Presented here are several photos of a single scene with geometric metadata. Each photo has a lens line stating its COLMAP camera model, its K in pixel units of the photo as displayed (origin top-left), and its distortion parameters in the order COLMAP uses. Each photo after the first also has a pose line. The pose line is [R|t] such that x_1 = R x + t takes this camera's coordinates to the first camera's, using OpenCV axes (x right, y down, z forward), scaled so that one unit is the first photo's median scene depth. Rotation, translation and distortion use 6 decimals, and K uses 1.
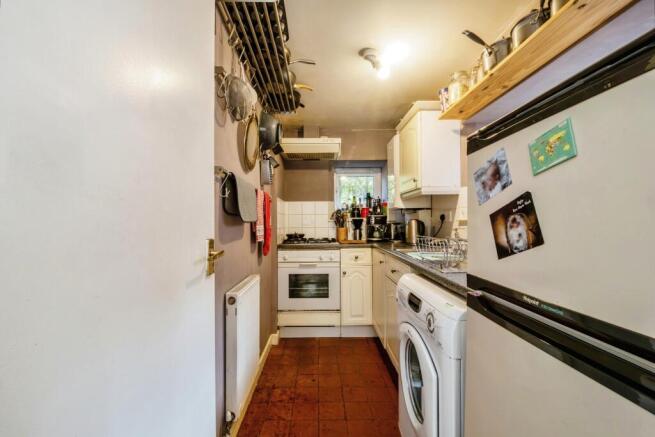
lens RADIAL K [[287.1, 0, 325.9], [0, 287.1, 227.7], [0, 0, 1]] dist [0.000059, -0.000061]
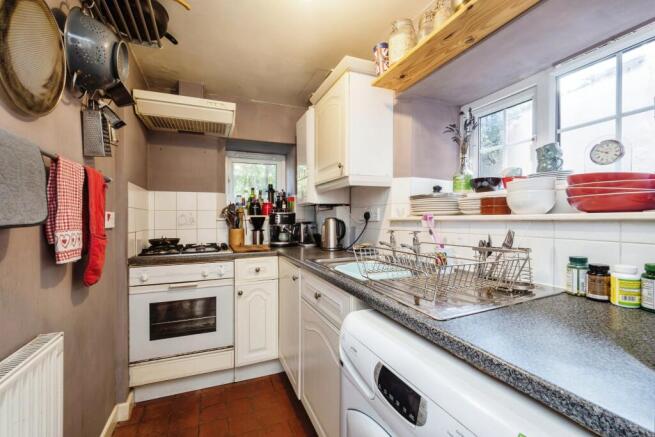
lens RADIAL K [[290.1, 0, 324.9], [0, 290.1, 215.6], [0, 0, 1]] dist [-0.000138, -0.000099]
pose [[0.936741, 0.004165, 0.349999, 0.008585], [0.006889, 0.999516, -0.030332, -0.010765], [-0.349956, 0.030824, 0.936259, 0.244936]]
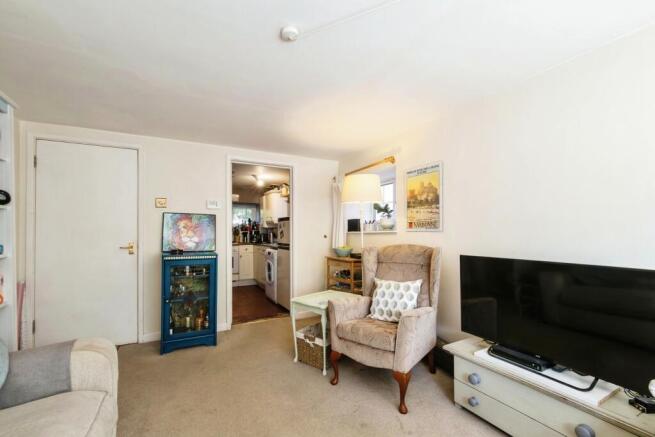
lens RADIAL K [[287.1, 0, 325.9], [0, 287.1, 227.7], [0, 0, 1]] dist [0.000059, -0.000061]
pose [[0.897009, 0.009746, 0.441904, -0.308259], [0.007575, 0.999271, -0.037414, 0.022508], [-0.441946, 0.036908, 0.896282, -1.203074]]
